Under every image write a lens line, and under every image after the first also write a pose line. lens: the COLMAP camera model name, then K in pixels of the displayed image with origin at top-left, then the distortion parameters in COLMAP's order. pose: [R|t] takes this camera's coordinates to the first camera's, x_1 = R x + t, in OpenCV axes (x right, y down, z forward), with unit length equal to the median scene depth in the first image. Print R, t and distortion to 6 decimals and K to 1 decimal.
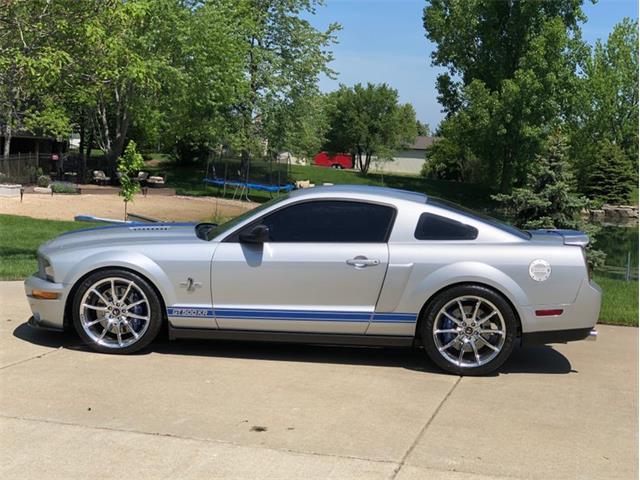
lens RADIAL K [[1035.1, 0, 322.2], [0, 1035.1, 254.1], [0, 0, 1]] dist [0.007590, 0.259592]
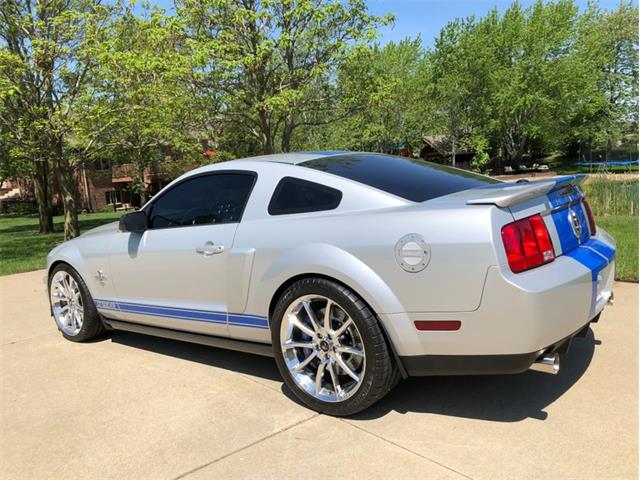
lens RADIAL K [[524.9, 0, 317.5], [0, 524.9, 234.9], [0, 0, 1]] dist [0.018049, -0.004452]
pose [[0.802129, -0.050403, -0.595020, 0.337009], [0.071854, 0.997338, 0.012382, -0.001878], [0.592812, -0.052686, 0.803616, 0.716889]]
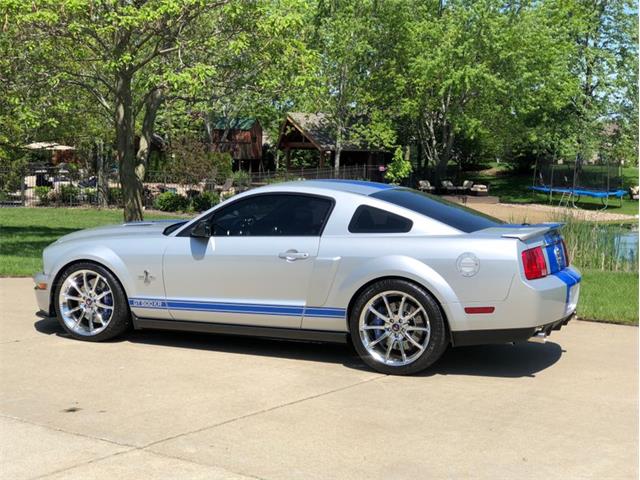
lens RADIAL K [[1035.1, 0, 322.2], [0, 1035.1, 254.1], [0, 0, 1]] dist [0.007590, 0.259592]
pose [[0.933301, 0.000577, -0.359094, 0.413959], [-0.004199, 0.999948, -0.009306, 0.015256], [0.359070, 0.010193, 0.933255, 0.082978]]
